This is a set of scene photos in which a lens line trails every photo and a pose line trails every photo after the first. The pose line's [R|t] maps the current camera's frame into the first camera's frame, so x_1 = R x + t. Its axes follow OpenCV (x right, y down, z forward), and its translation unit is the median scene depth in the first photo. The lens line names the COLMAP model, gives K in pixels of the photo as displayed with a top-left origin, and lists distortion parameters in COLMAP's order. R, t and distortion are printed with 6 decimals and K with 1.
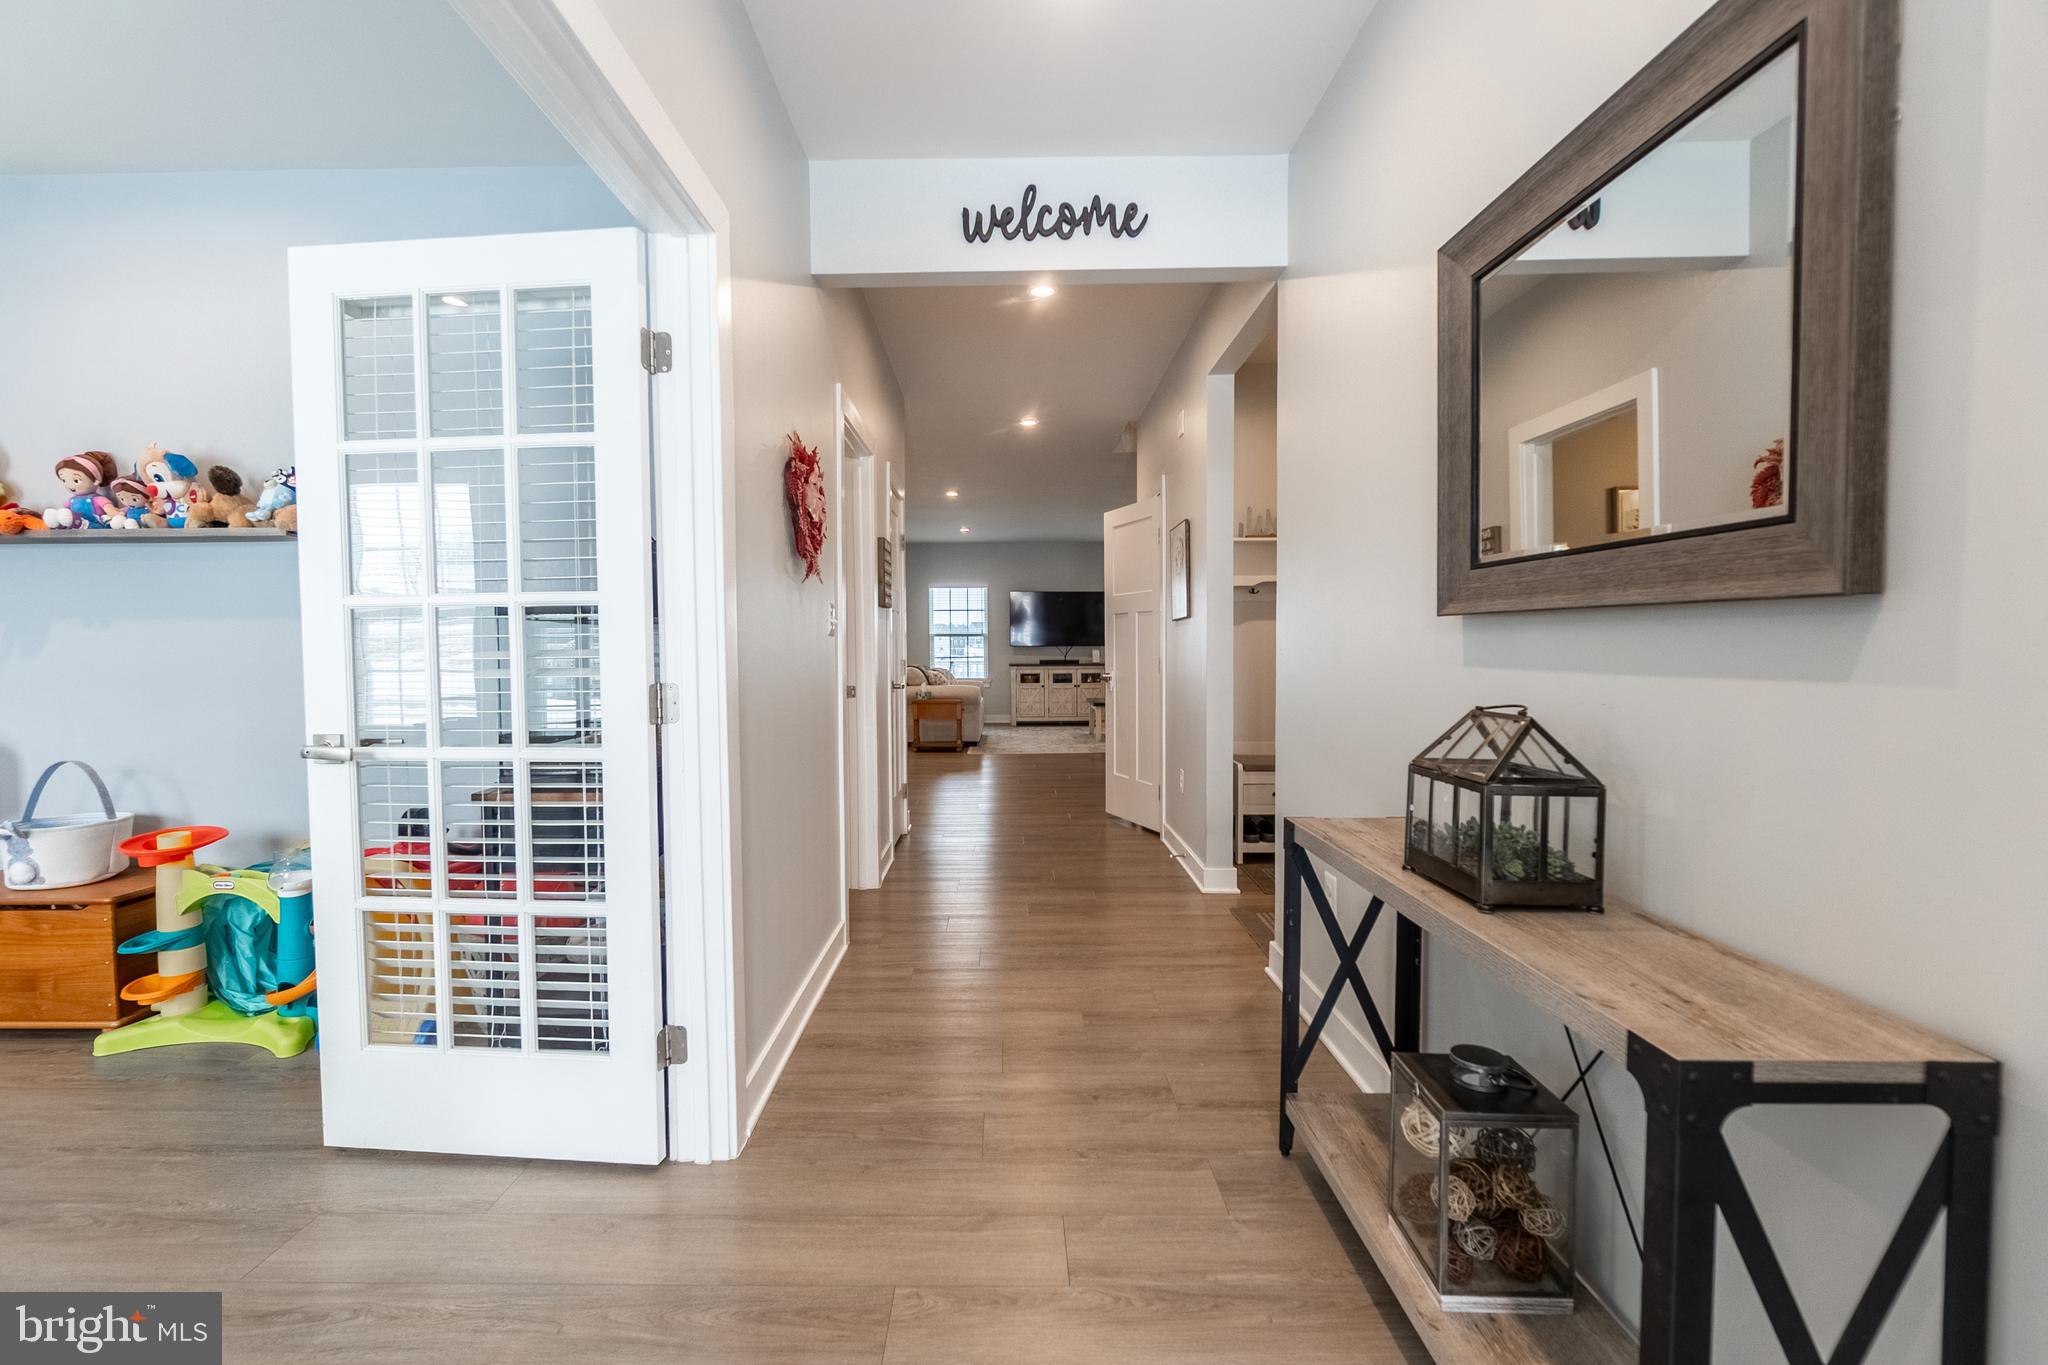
lens RADIAL K [[885.1, 0, 993.1], [0, 885.1, 676.9], [0, 0, 1]] dist [-0.003182, 0.000119]
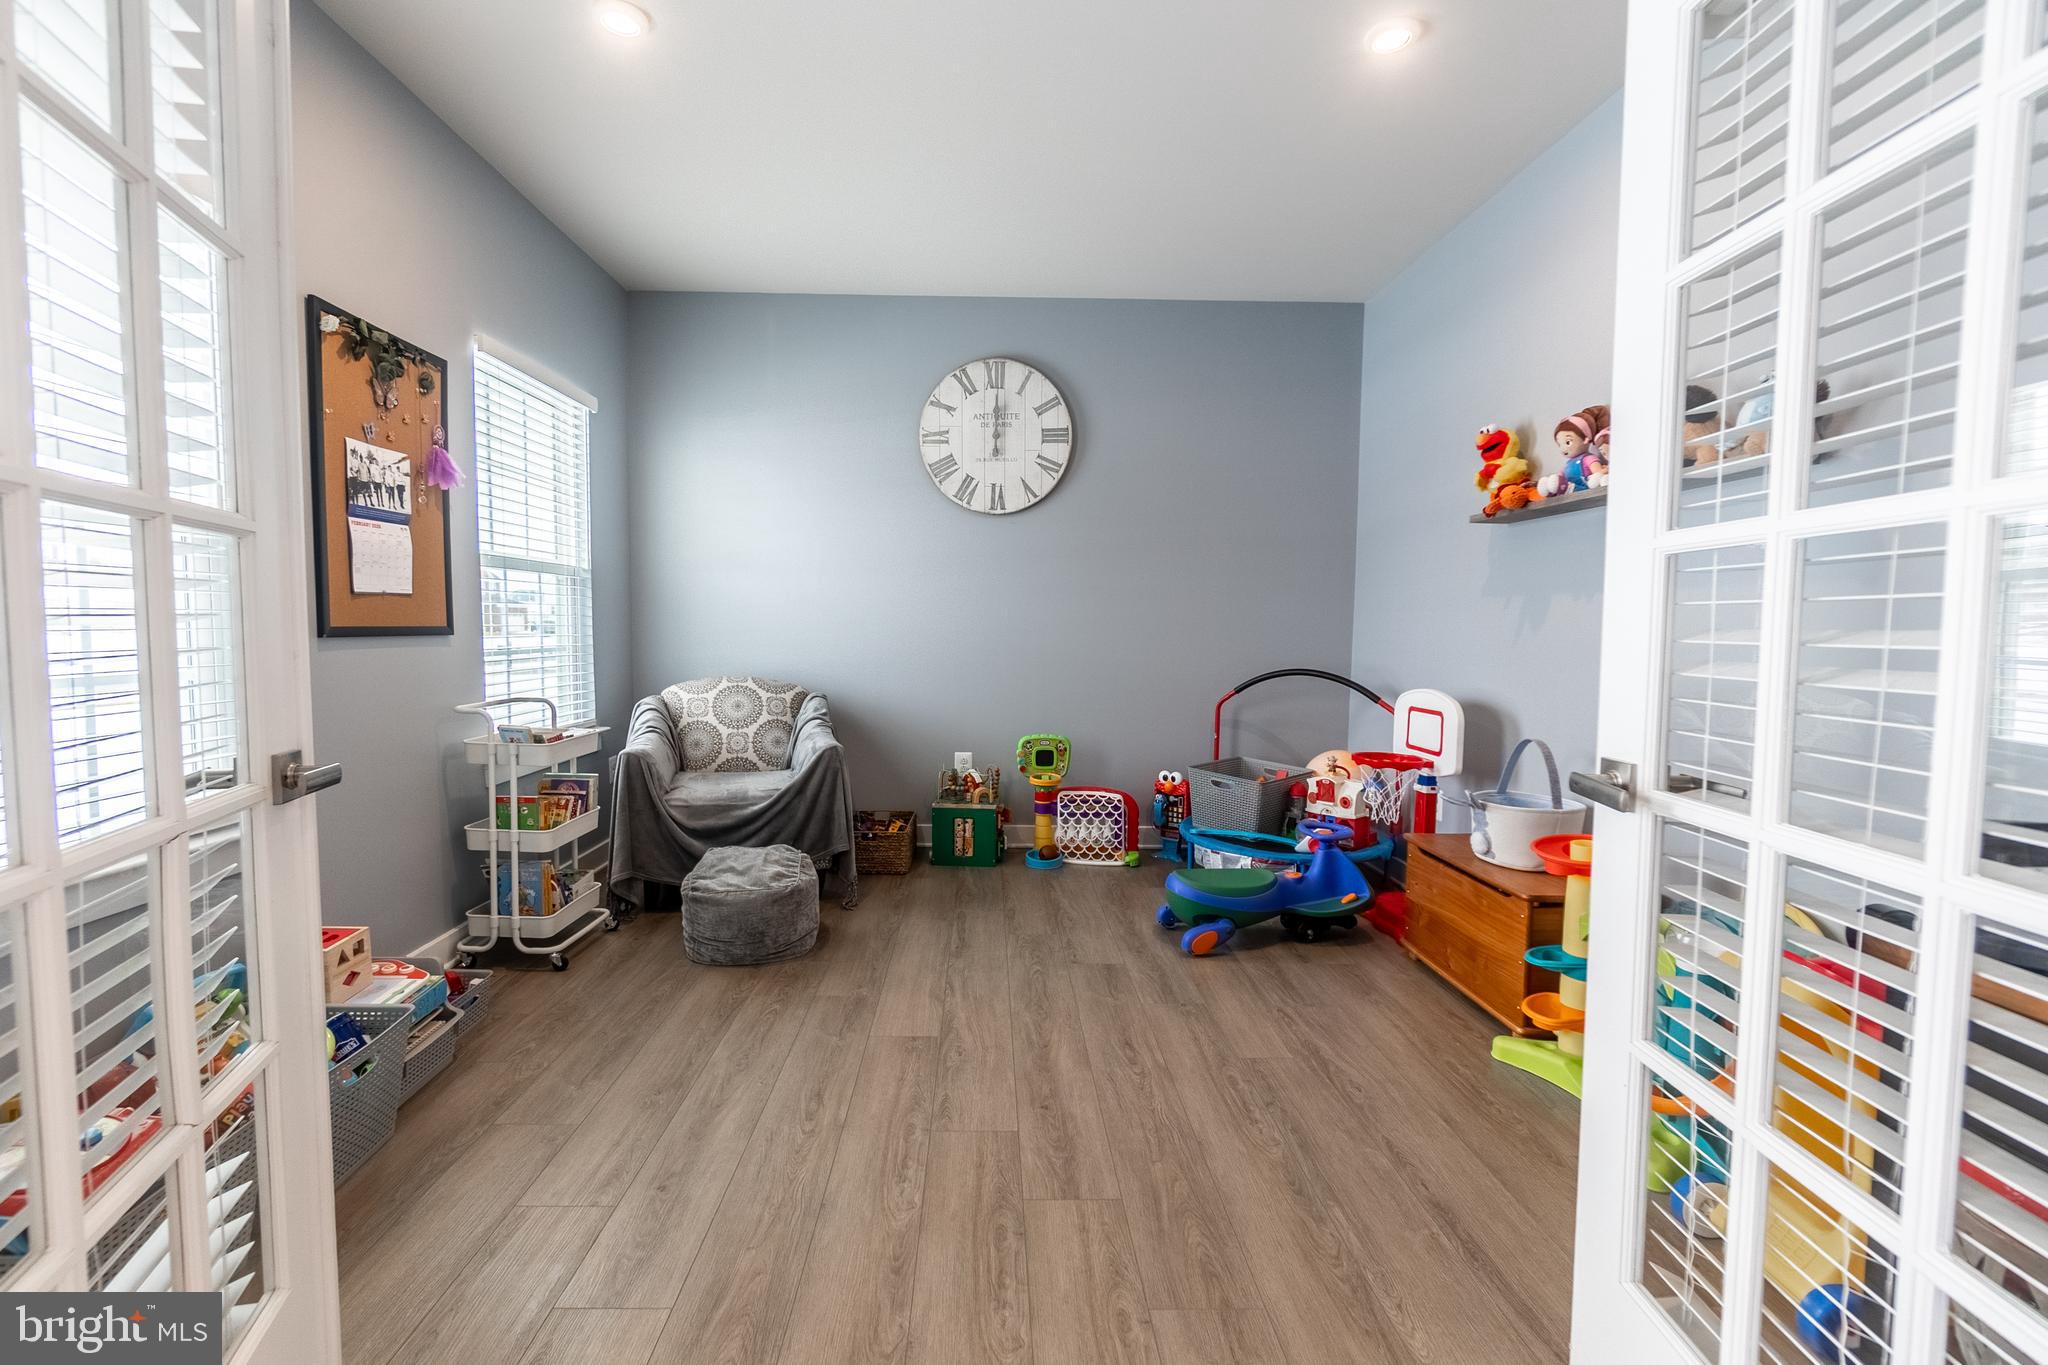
lens RADIAL K [[885.1, 0, 993.1], [0, 885.1, 676.9], [0, 0, 1]] dist [-0.003182, 0.000119]
pose [[0.021251, 0.064595, -0.997685, -0.110171], [-0.039070, 0.997202, 0.063731, -0.011420], [0.999010, 0.037625, 0.023715, 0.410505]]
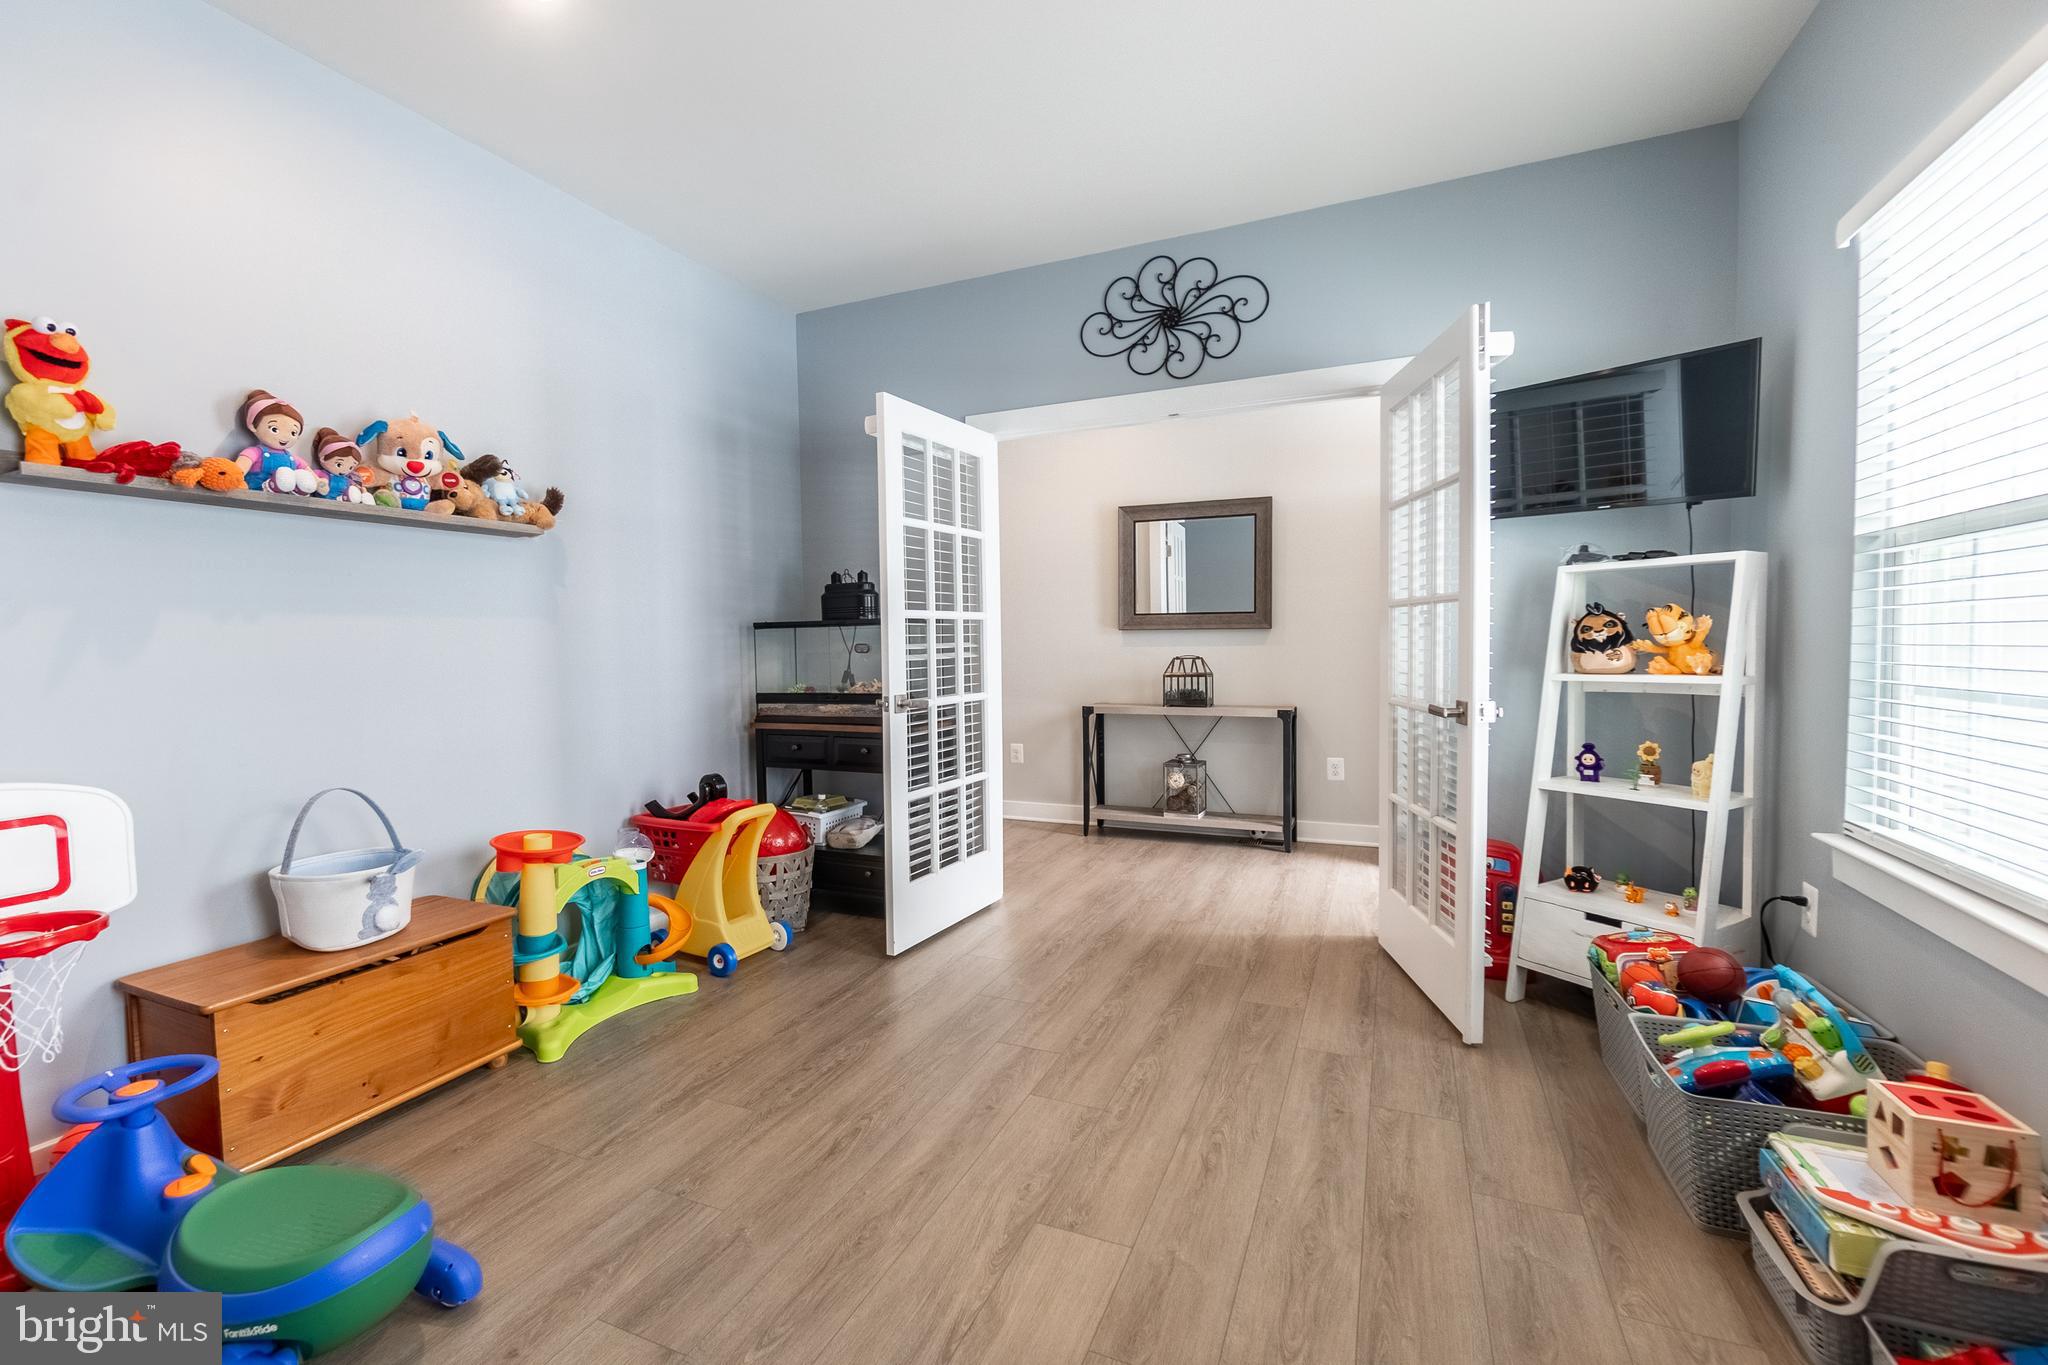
lens RADIAL K [[885.1, 0, 993.1], [0, 885.1, 676.9], [0, 0, 1]] dist [-0.003182, 0.000119]
pose [[0.402397, -0.039529, 0.914611, -1.626521], [0.042482, 0.998797, 0.024477, -0.000912], [-0.914479, 0.029005, 0.403593, 0.139050]]
